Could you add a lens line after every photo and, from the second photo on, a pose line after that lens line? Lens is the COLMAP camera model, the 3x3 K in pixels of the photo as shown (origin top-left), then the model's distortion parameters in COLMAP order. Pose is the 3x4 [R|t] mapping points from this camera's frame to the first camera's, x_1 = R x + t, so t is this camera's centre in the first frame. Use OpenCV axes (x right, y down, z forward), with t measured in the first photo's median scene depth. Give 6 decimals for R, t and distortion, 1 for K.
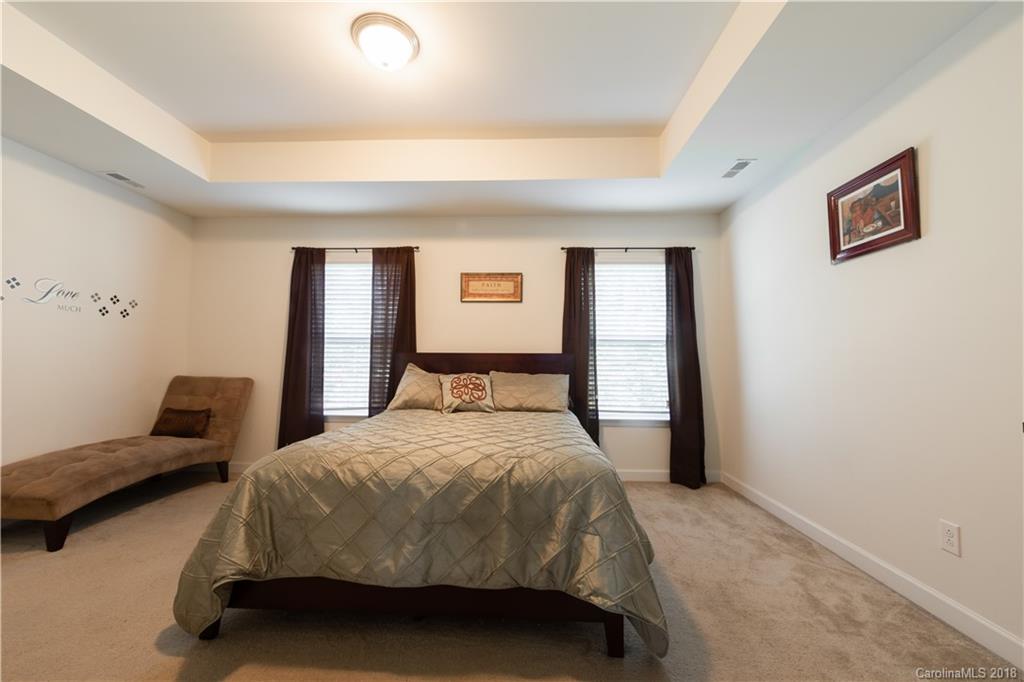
lens RADIAL K [[424.5, 0, 513.9], [0, 424.5, 340.0], [0, 0, 1]] dist [-0.004056, -0.000121]
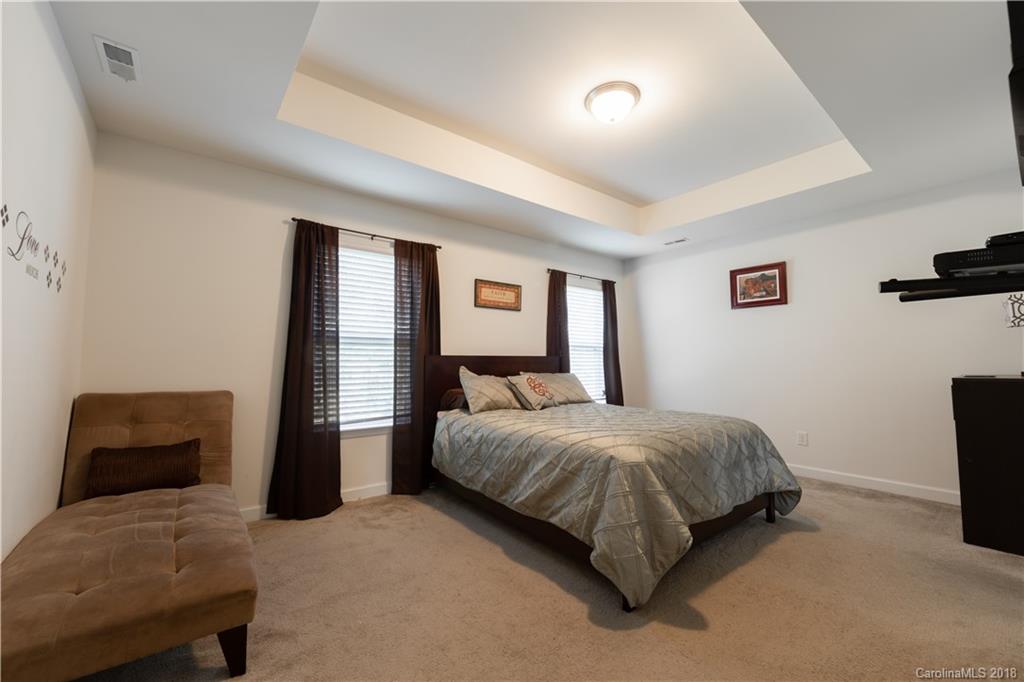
lens RADIAL K [[424.5, 0, 513.5], [0, 424.5, 338.7], [0, 0, 1]] dist [-0.004056, -0.000121]
pose [[0.741562, 0.027371, 0.670326, -0.773850], [-0.026412, 0.999584, -0.011597, -0.001347], [-0.670365, -0.009105, 0.741976, 0.167860]]
